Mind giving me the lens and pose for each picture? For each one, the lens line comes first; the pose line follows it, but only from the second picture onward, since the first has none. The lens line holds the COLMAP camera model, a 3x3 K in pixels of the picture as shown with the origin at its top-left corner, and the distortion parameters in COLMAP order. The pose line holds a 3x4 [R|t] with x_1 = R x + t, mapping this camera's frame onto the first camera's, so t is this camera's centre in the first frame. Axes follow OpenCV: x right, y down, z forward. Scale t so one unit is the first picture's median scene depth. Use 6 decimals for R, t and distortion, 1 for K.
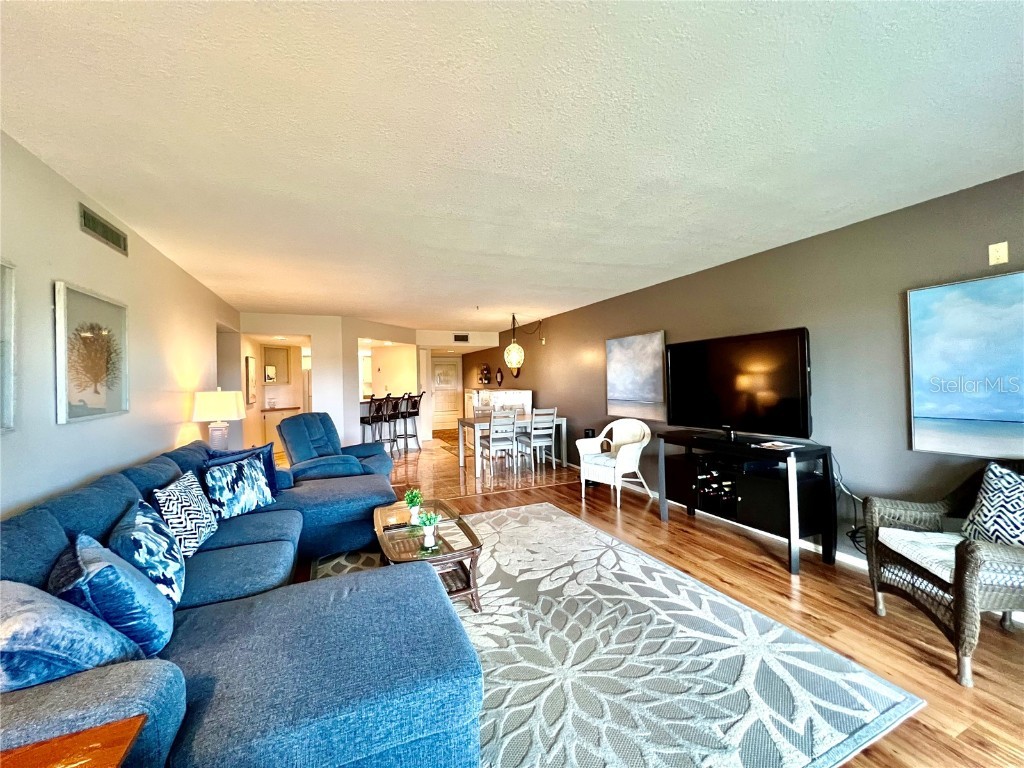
lens RADIAL K [[409.1, 0, 508.4], [0, 409.1, 382.6], [0, 0, 1]] dist [-0.001597, 0.000535]
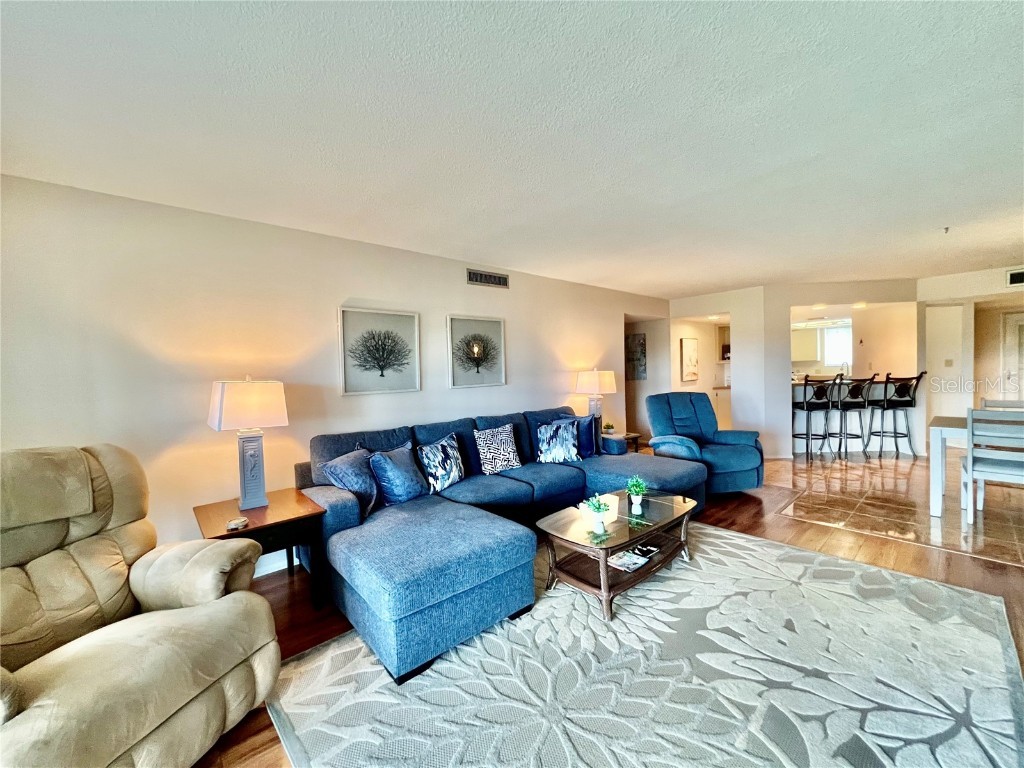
lens RADIAL K [[409.1, 0, 509.0], [0, 409.1, 382.2], [0, 0, 1]] dist [-0.001597, 0.000535]
pose [[0.317783, 0.035945, -0.947482, 0.567303], [0.019371, 0.998826, 0.044389, -0.007449], [0.947966, -0.032460, 0.316714, 0.430111]]
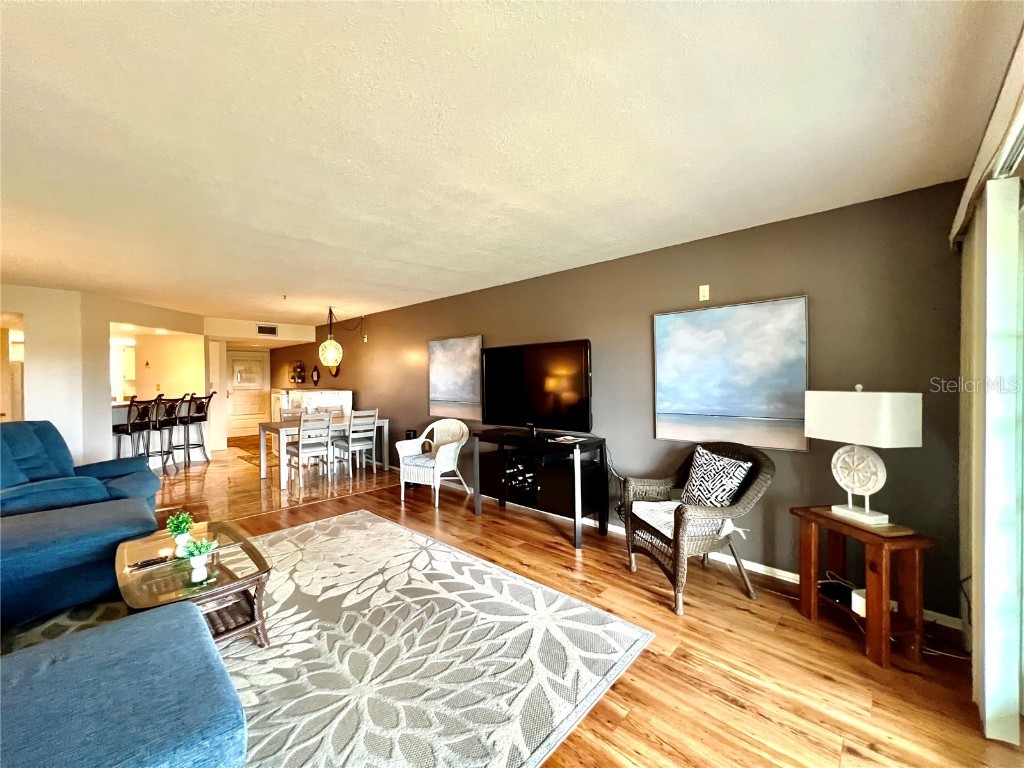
lens RADIAL K [[409.1, 0, 509.1], [0, 409.1, 382.7], [0, 0, 1]] dist [-0.001597, 0.000535]
pose [[0.918931, 0.010377, 0.394282, 0.045295], [-0.010643, 0.999942, -0.001512, -0.004144], [-0.394275, -0.002807, 0.918988, -0.003500]]
